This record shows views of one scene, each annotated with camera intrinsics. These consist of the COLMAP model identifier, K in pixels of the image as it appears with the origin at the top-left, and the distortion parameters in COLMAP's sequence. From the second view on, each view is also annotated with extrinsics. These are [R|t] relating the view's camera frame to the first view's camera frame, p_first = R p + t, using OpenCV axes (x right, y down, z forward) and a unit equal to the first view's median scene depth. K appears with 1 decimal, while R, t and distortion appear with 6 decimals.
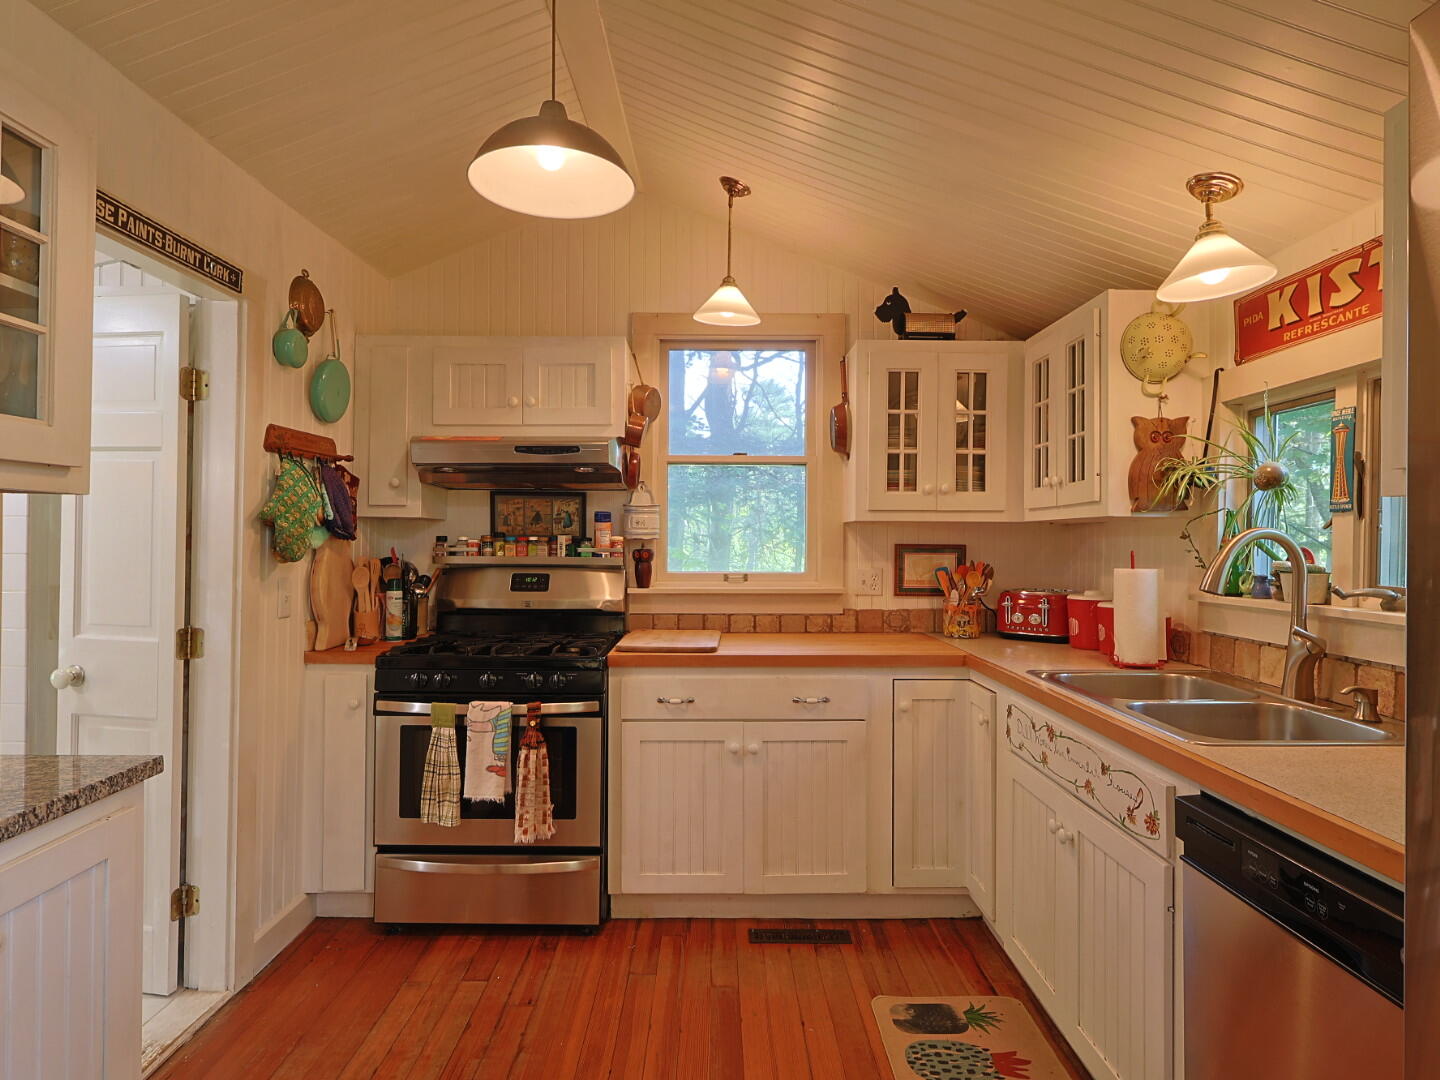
lens RADIAL K [[790.2, 0, 720.3], [0, 790.2, 536.6], [0, 0, 1]] dist [-0.004555, 0.001518]
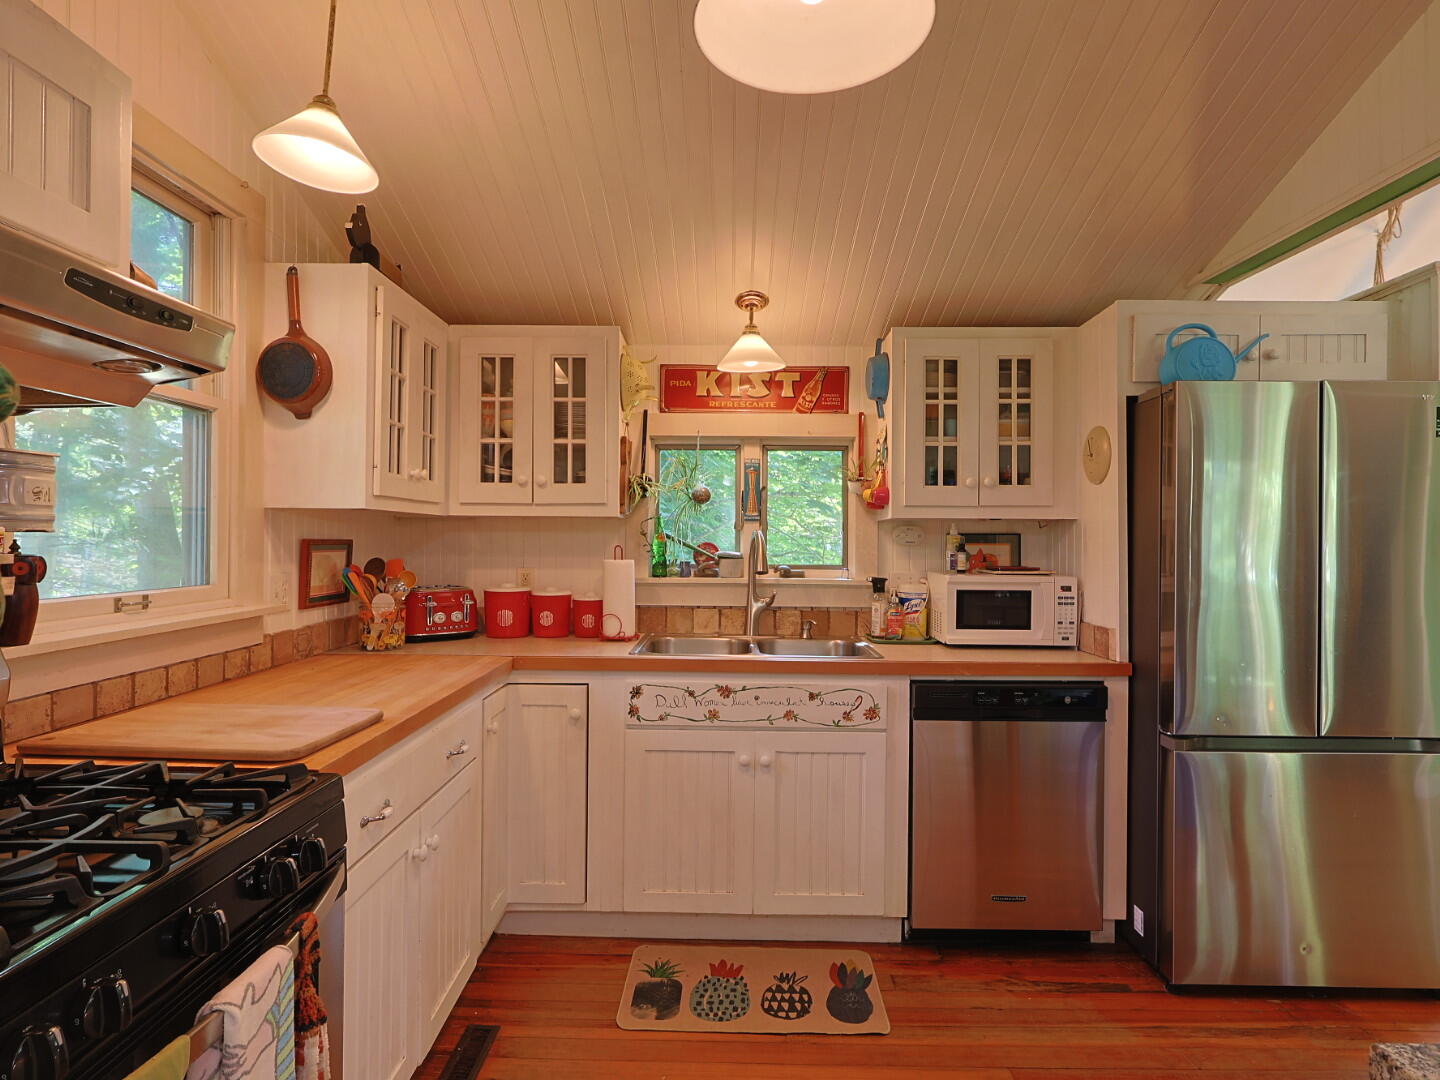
lens RADIAL K [[790.2, 0, 717.0], [0, 790.2, 538.7], [0, 0, 1]] dist [-0.004555, 0.001518]
pose [[0.022977, -0.005212, 0.999722, -0.639899], [-0.015585, 0.999863, 0.005570, -0.001571], [-0.999615, -0.015709, 0.022893, 0.752196]]
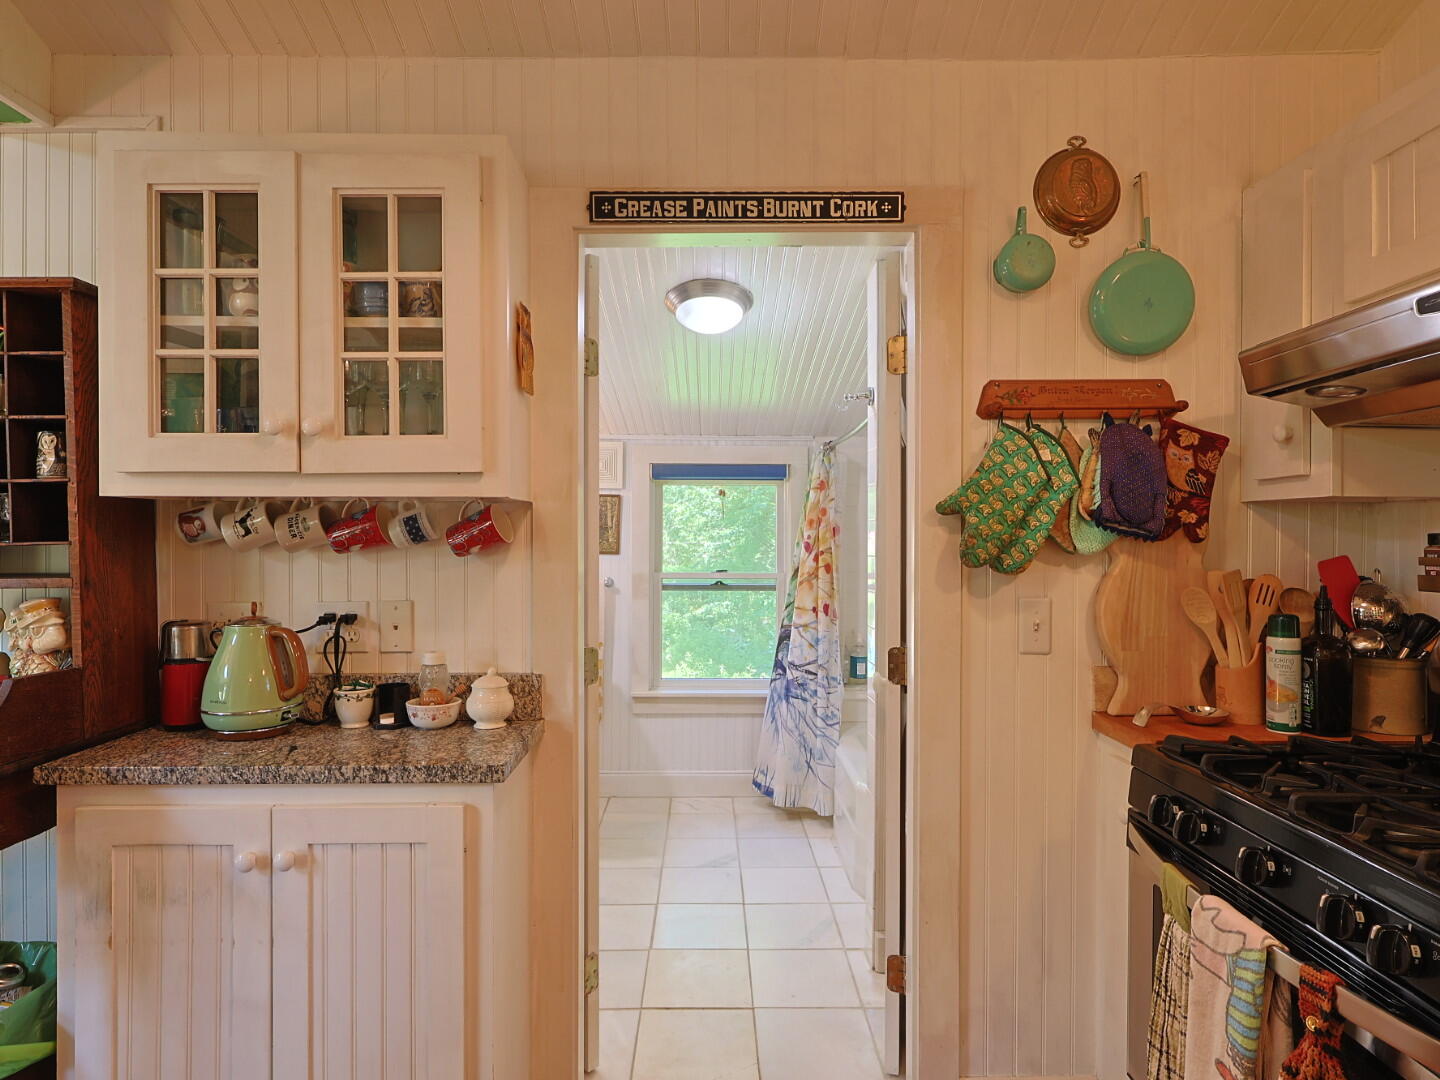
lens RADIAL K [[790.2, 0, 721.2], [0, 790.2, 539.7], [0, 0, 1]] dist [-0.004555, 0.001518]
pose [[-0.002241, -0.006061, -0.999979, 0.138481], [0.002479, 0.999979, -0.006066, 0.005724], [0.999994, -0.002493, -0.002226, 0.698750]]
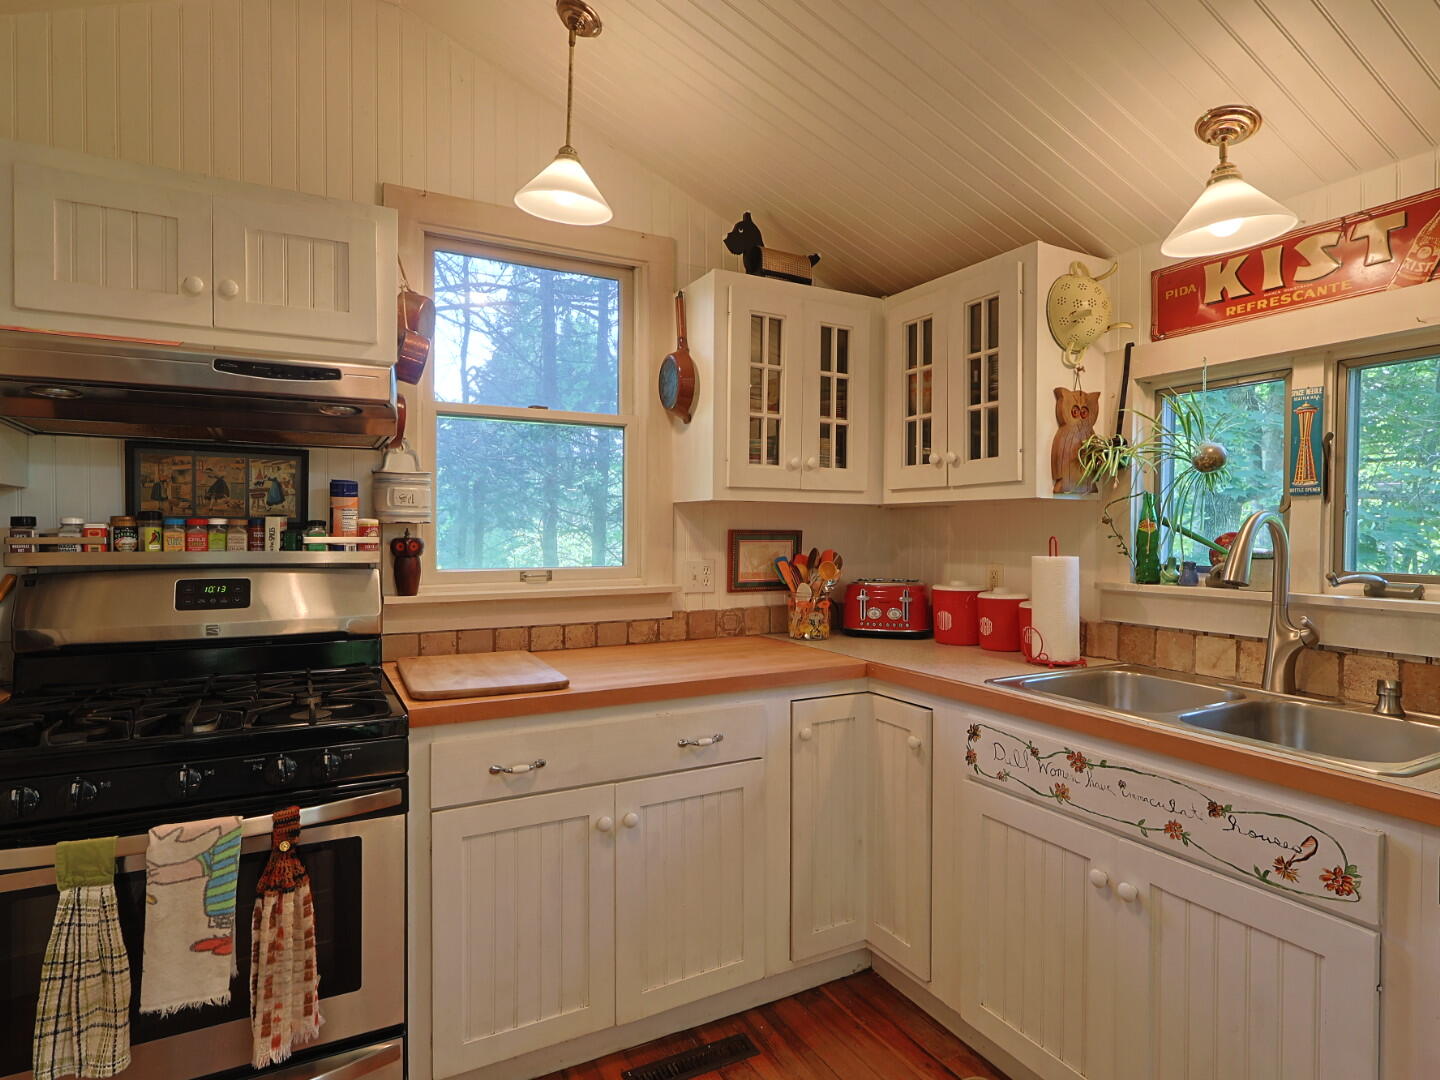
lens RADIAL K [[790.2, 0, 717.8], [0, 790.2, 537.7], [0, 0, 1]] dist [-0.004555, 0.001518]
pose [[0.885378, -0.006524, 0.464826, -0.218045], [-0.002360, 0.999826, 0.018528, 0.003040], [-0.464866, -0.017502, 0.885208, 0.347418]]
